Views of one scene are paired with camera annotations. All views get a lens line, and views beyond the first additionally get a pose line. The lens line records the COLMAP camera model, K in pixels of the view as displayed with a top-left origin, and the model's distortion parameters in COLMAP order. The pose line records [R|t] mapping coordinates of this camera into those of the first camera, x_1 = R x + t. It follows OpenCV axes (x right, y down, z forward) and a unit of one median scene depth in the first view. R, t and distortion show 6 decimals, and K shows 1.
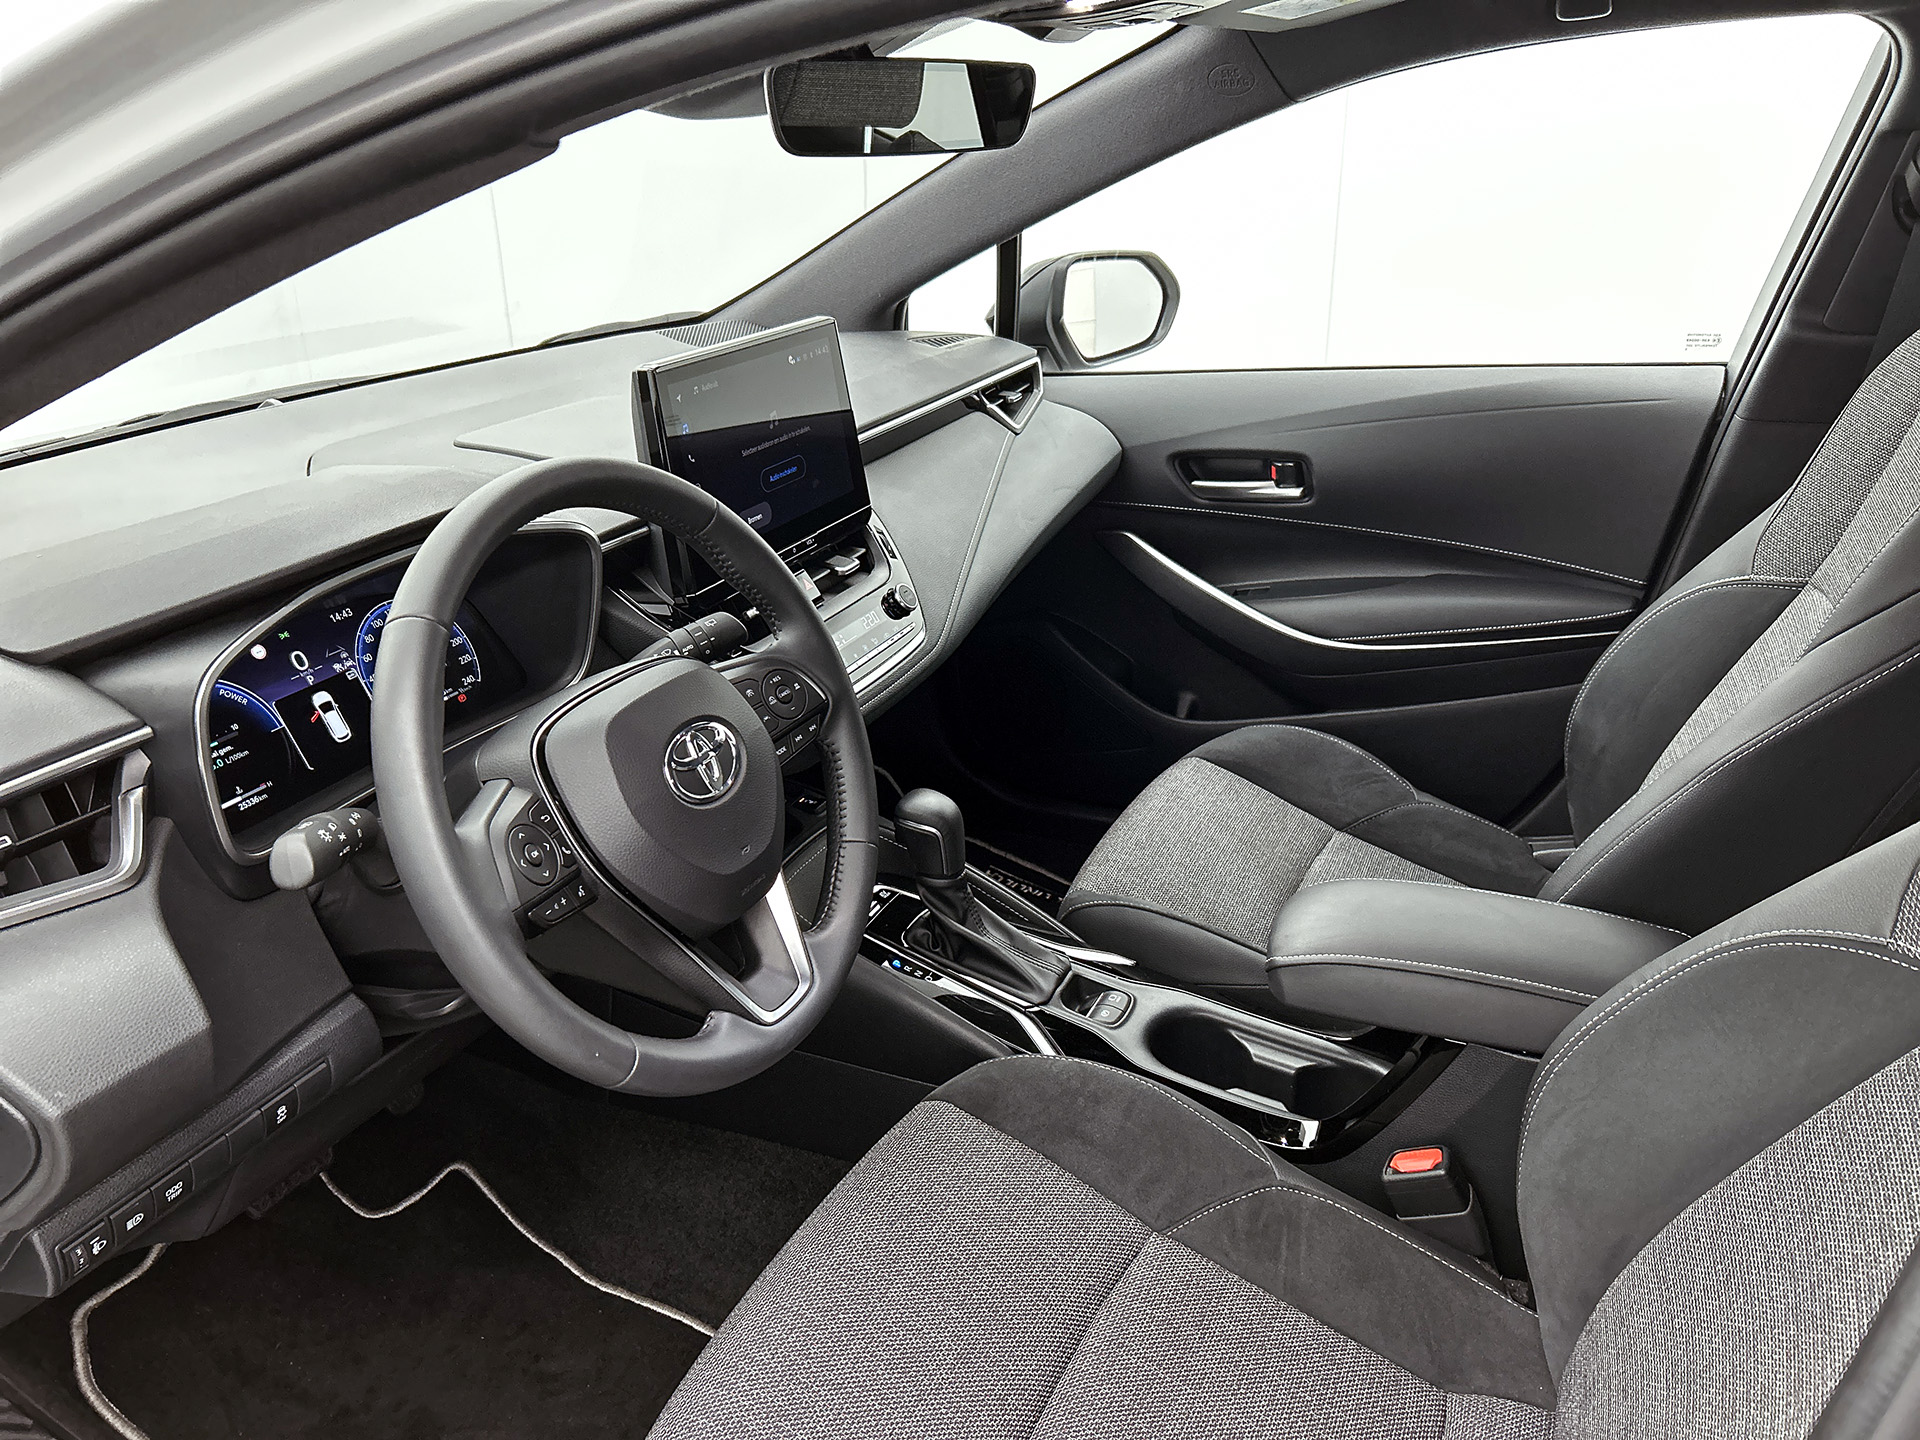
lens RADIAL K [[1434.3, 0, 955.1], [0, 1434.3, 719.4], [0, 0, 1]] dist [0.055214, -0.035796]
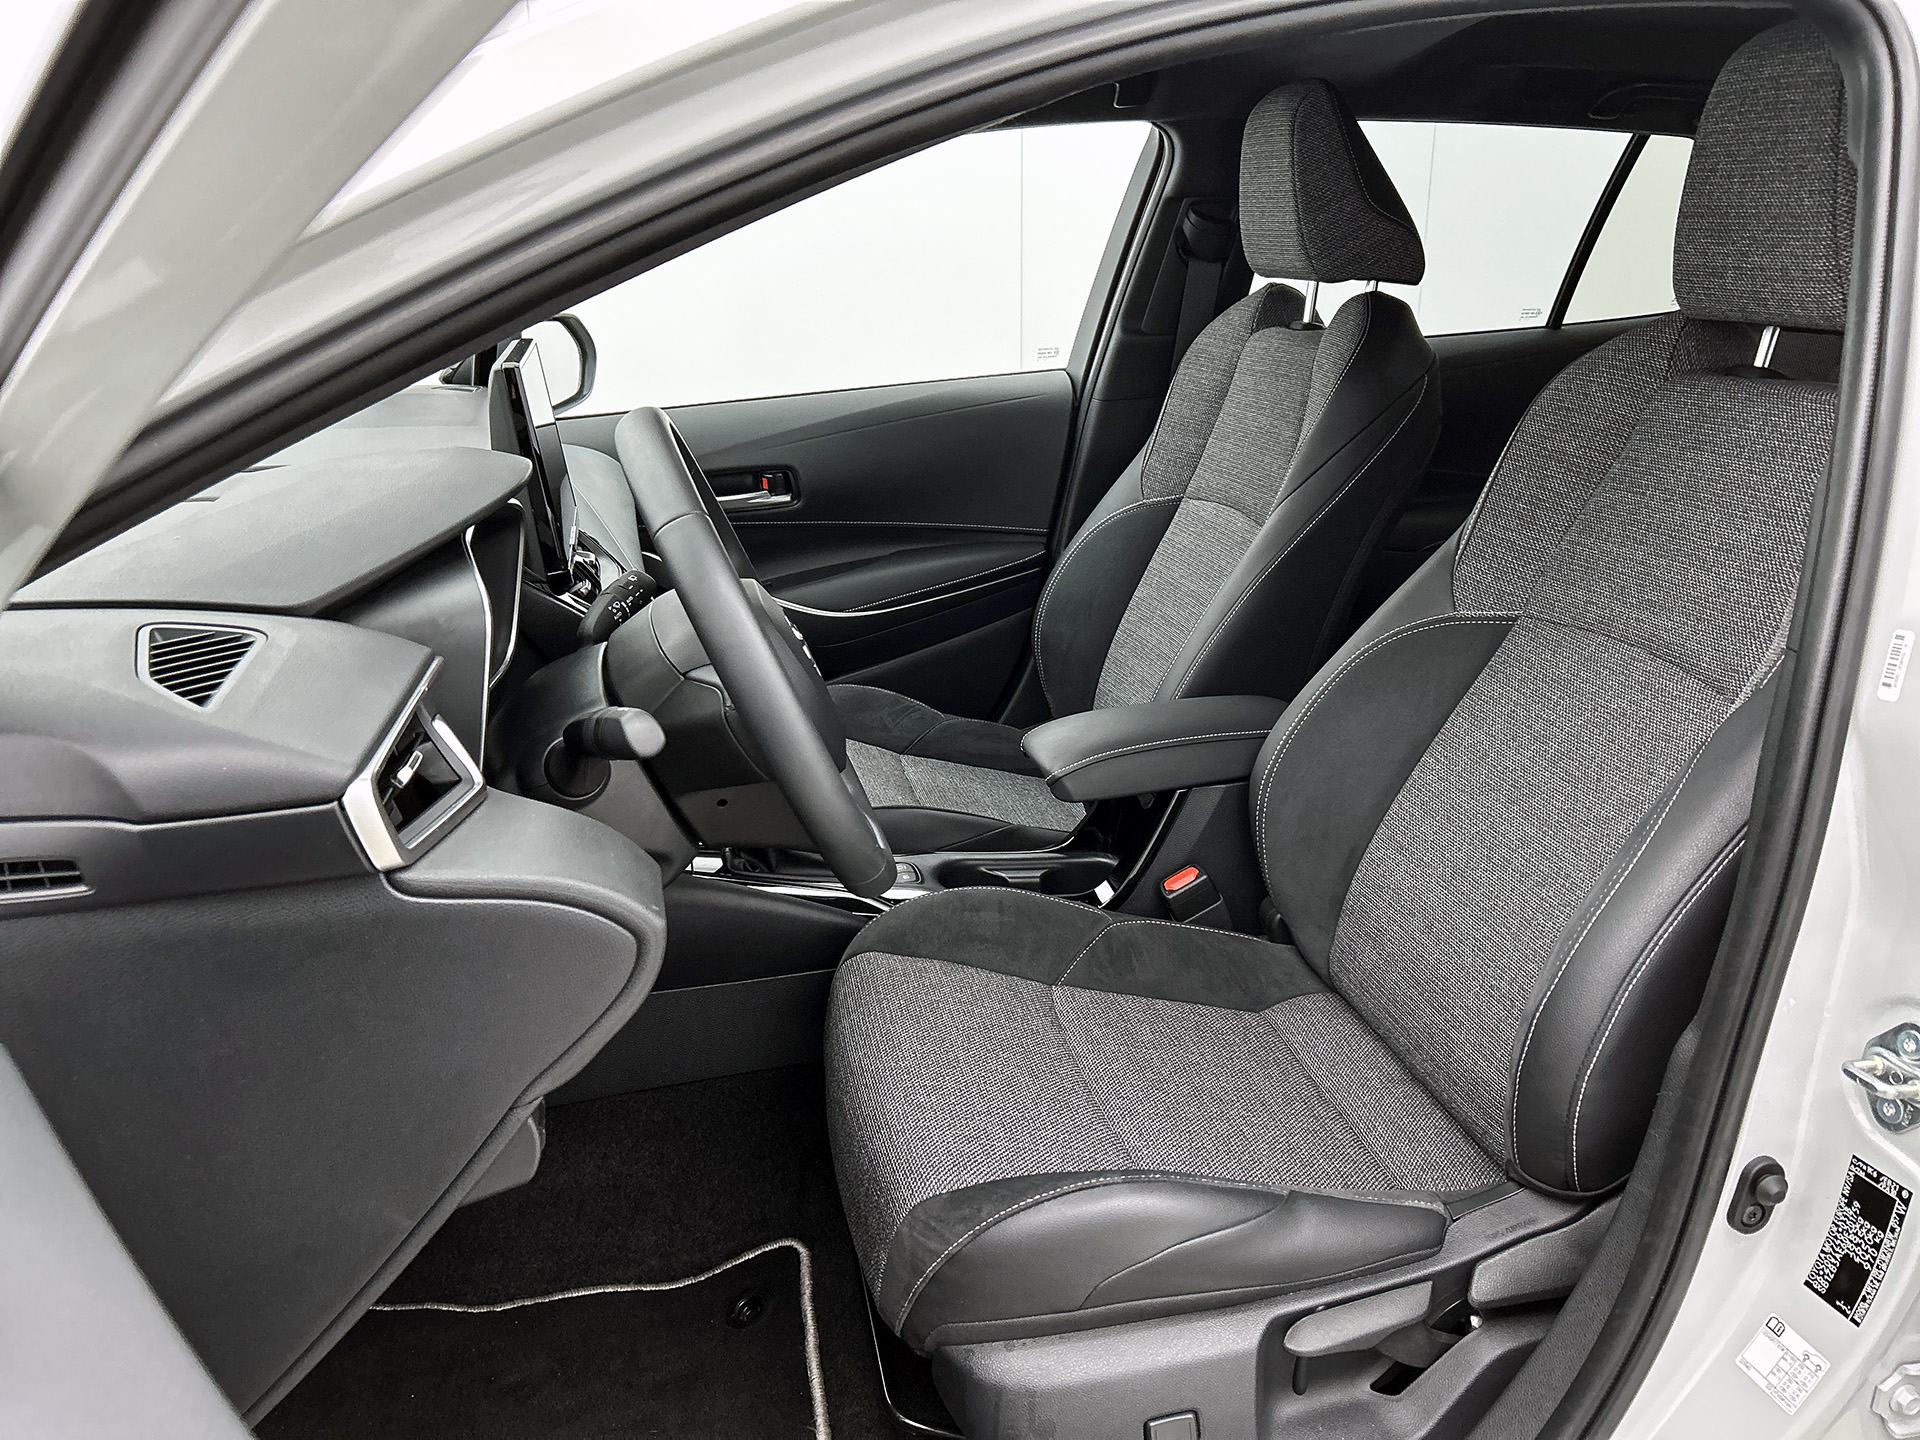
lens RADIAL K [[1434.3, 0, 928.3], [0, 1434.3, 735.3], [0, 0, 1]] dist [0.055214, -0.035796]
pose [[0.803534, -0.192100, 0.563410, -0.551074], [0.233413, 0.972377, -0.001352, 0.092875], [-0.547587, 0.132594, 0.826176, -0.043589]]
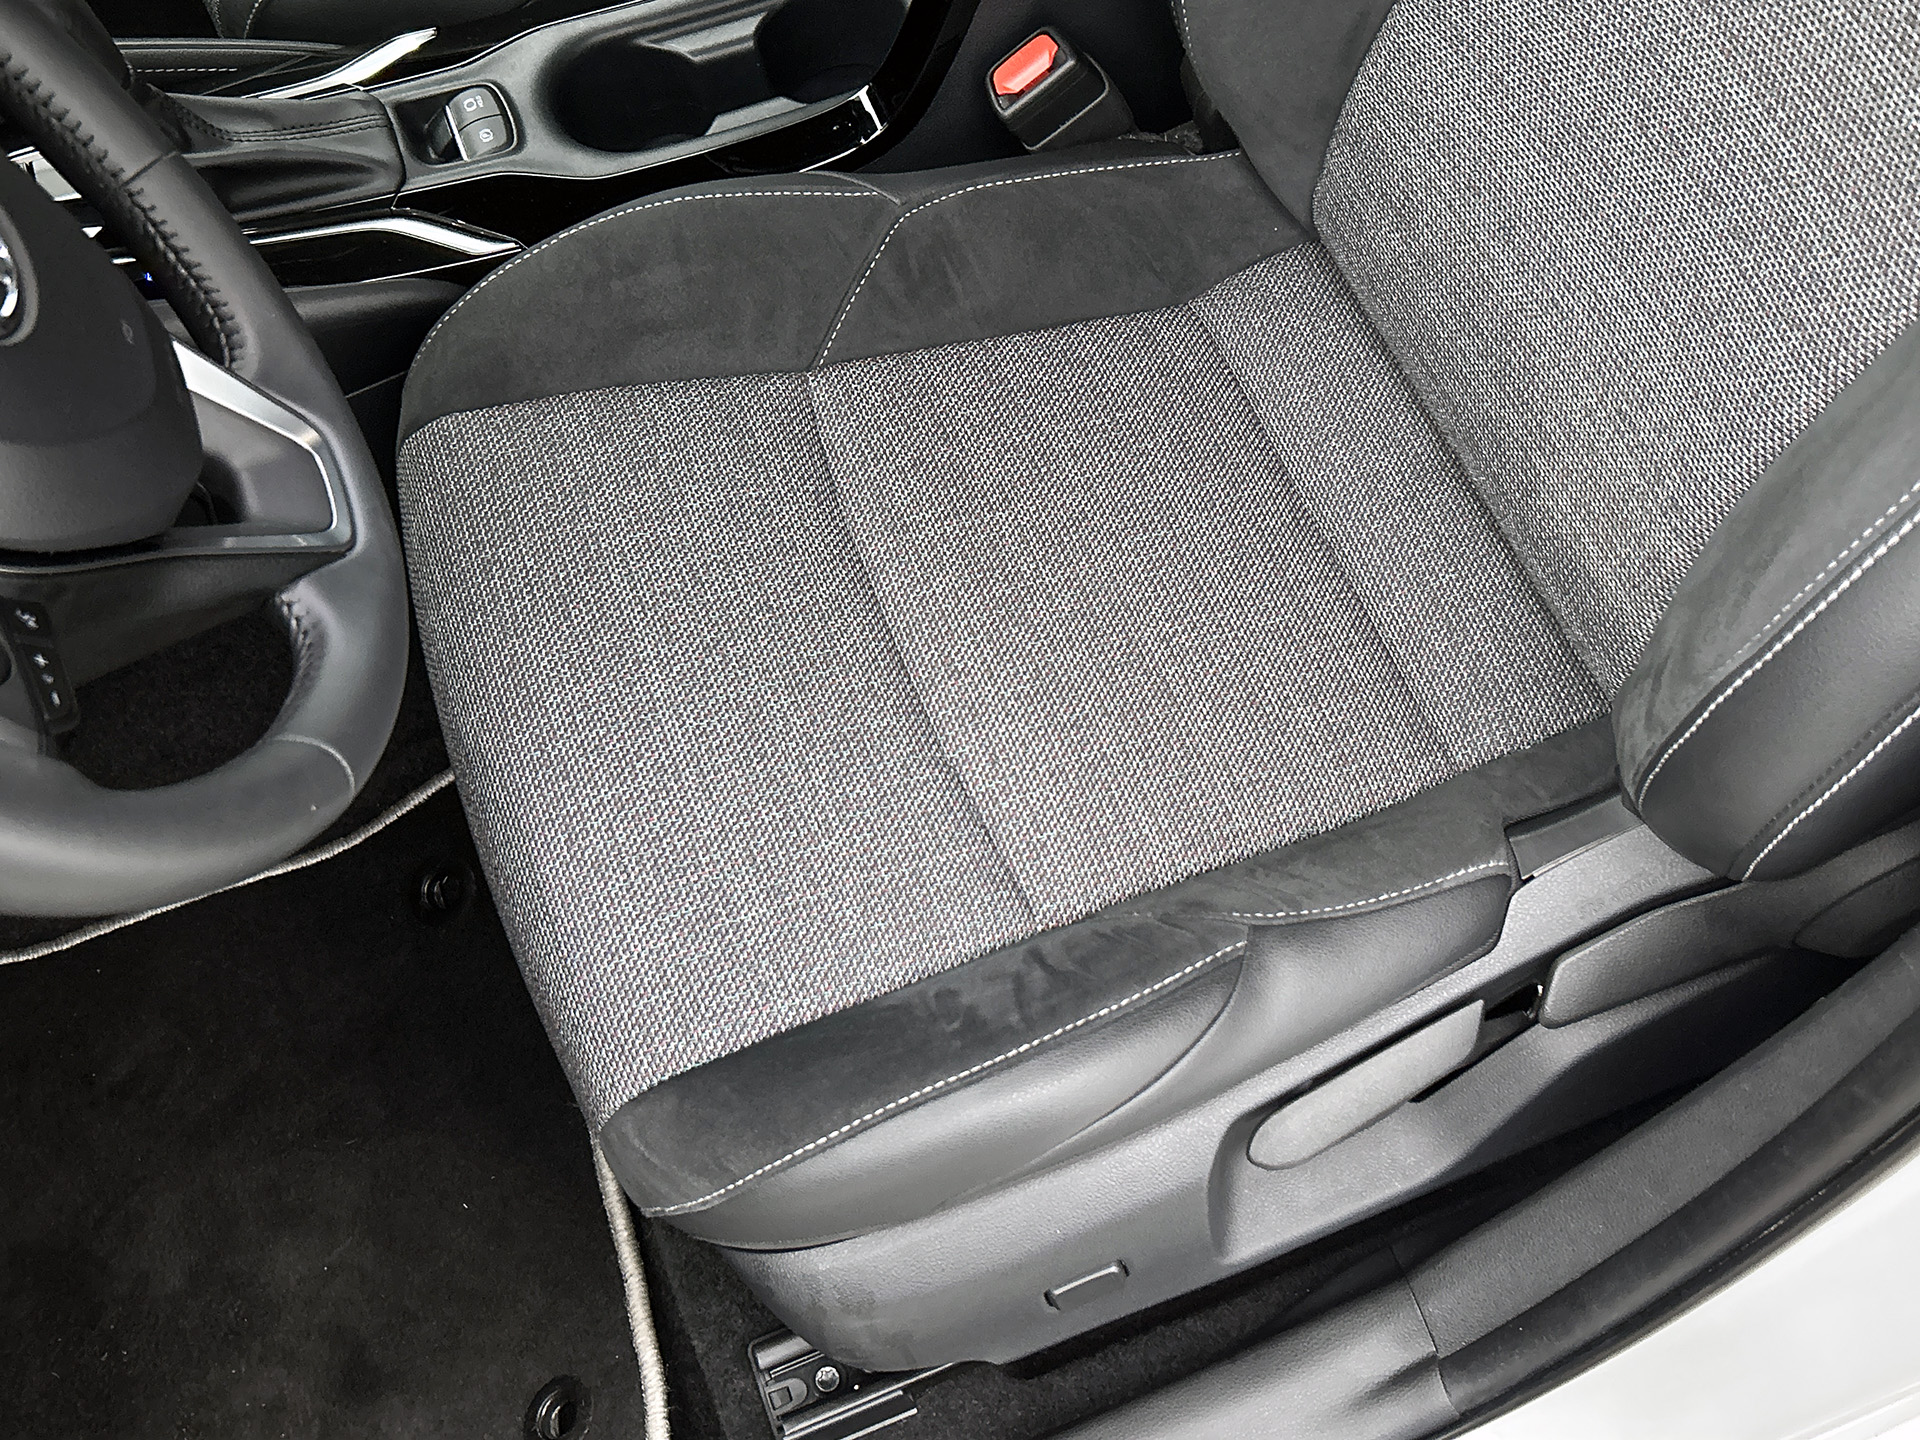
lens RADIAL K [[1880.0, 0, 964.4], [0, 1880.0, 729.0], [0, 0, 1]] dist [0.000576, 0.000000]
pose [[0.675743, -0.680261, 0.283930, -0.159359], [0.352220, 0.636335, 0.686308, -0.114748], [-0.647543, -0.363762, 0.669601, 0.235038]]
